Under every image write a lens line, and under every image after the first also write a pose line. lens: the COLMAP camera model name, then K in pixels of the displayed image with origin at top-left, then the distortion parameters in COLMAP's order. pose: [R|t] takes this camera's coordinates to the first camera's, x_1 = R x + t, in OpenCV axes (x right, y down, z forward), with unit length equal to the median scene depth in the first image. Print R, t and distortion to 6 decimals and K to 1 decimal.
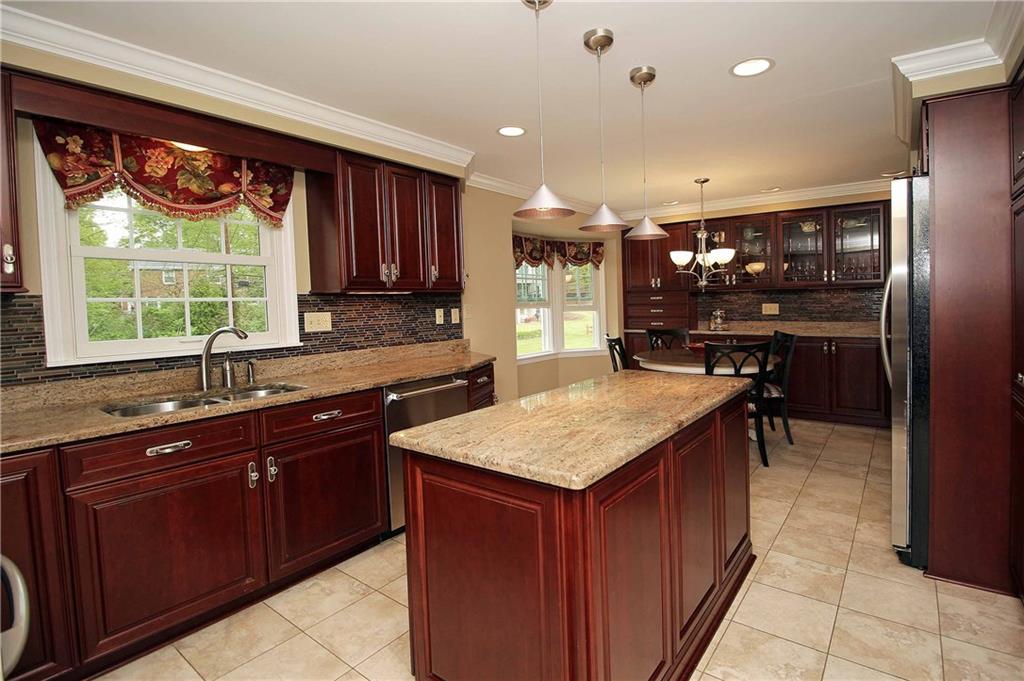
lens RADIAL K [[509.3, 0, 515.6], [0, 509.3, 323.6], [0, 0, 1]] dist [-0.000323, -0.000248]
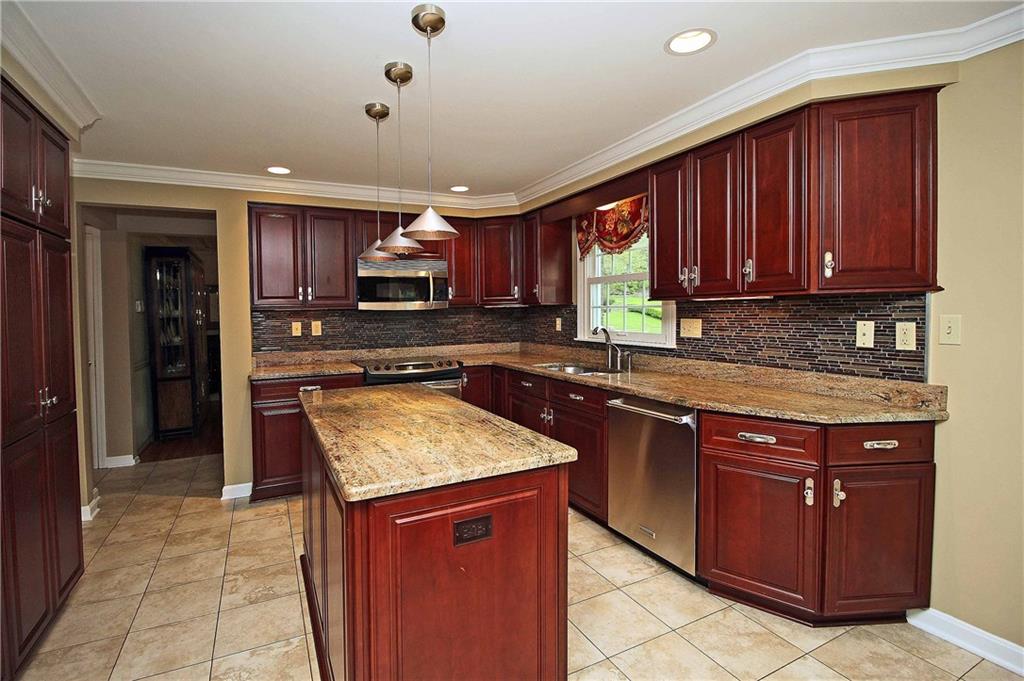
lens RADIAL K [[492.1, 0, 512.0], [0, 492.1, 340.5], [0, 0, 1]] dist [0.012866, -0.000538]
pose [[-0.424096, 0.080378, -0.902043, 0.523606], [-0.016818, 0.995183, 0.096585, -0.053874], [0.905461, 0.056132, -0.420701, 0.855502]]
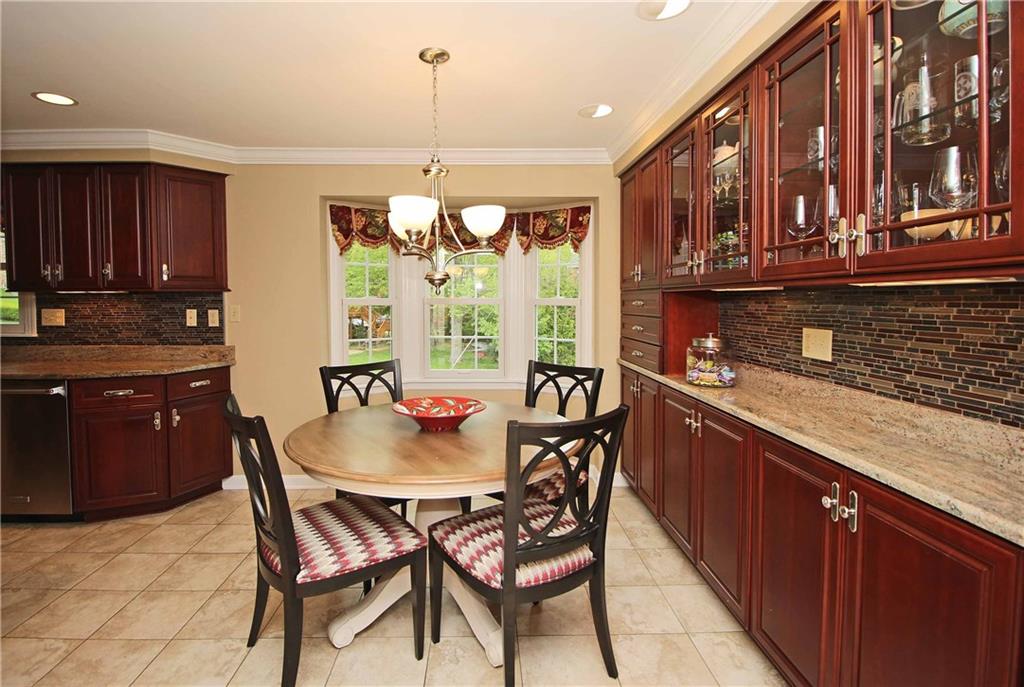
lens RADIAL K [[490.1, 0, 493.8], [0, 490.1, 313.7], [0, 0, 1]] dist [-0.040794, -0.000243]
pose [[0.633924, 0.044103, -0.772137, 0.834546], [-0.047155, 0.998719, 0.018331, -0.061084], [0.771957, 0.024790, 0.635192, 0.852841]]
